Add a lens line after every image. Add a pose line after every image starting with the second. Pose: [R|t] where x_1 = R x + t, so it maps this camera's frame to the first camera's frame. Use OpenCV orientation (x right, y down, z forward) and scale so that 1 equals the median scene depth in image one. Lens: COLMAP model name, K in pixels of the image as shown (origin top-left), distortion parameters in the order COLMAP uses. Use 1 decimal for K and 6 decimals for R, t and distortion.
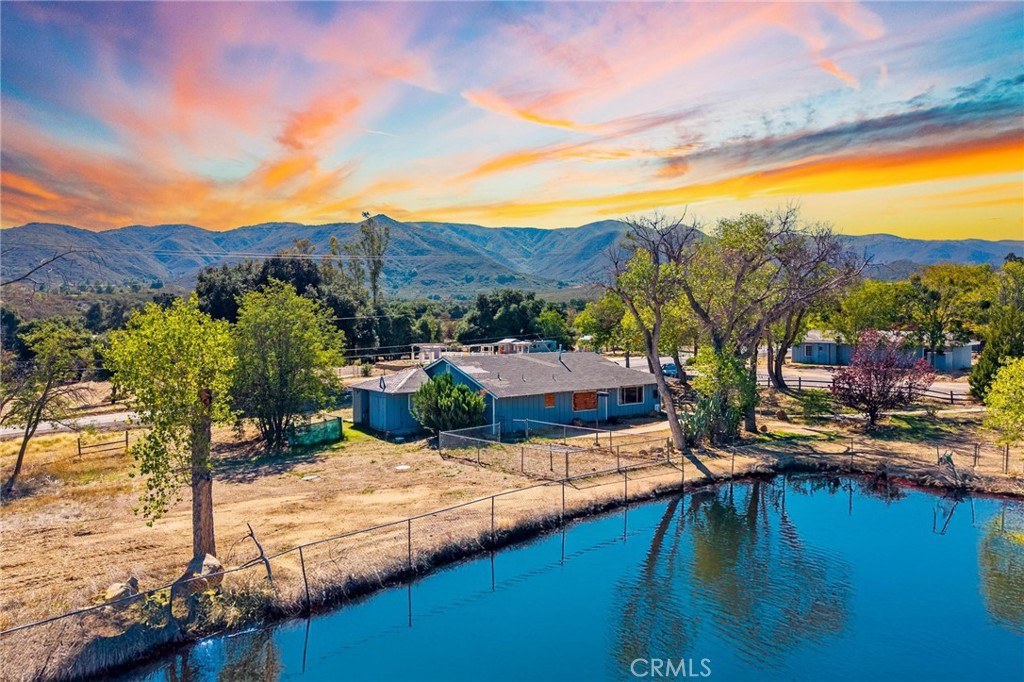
lens RADIAL K [[706.6, 0, 513.8], [0, 706.6, 341.4], [0, 0, 1]] dist [0.012035, -0.005071]
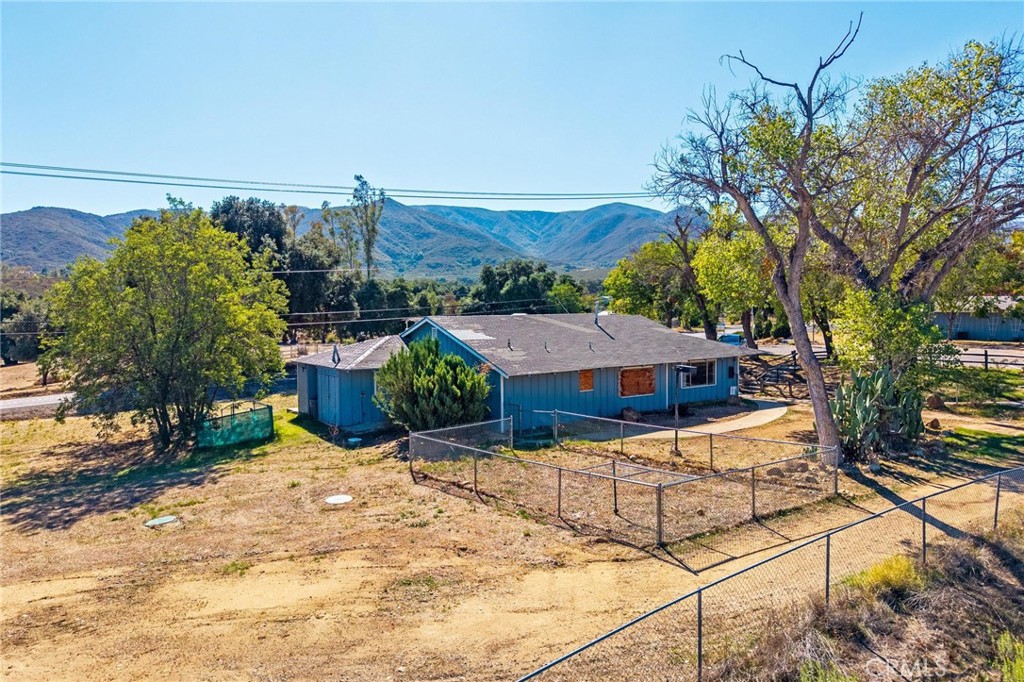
lens RADIAL K [[706.6, 0, 510.9], [0, 706.6, 340.2], [0, 0, 1]] dist [0.012035, -0.005071]
pose [[0.999905, -0.001700, -0.013656, -0.010795], [0.001979, 0.999790, 0.020378, 0.031890], [0.013619, -0.020403, 0.999699, 0.334802]]
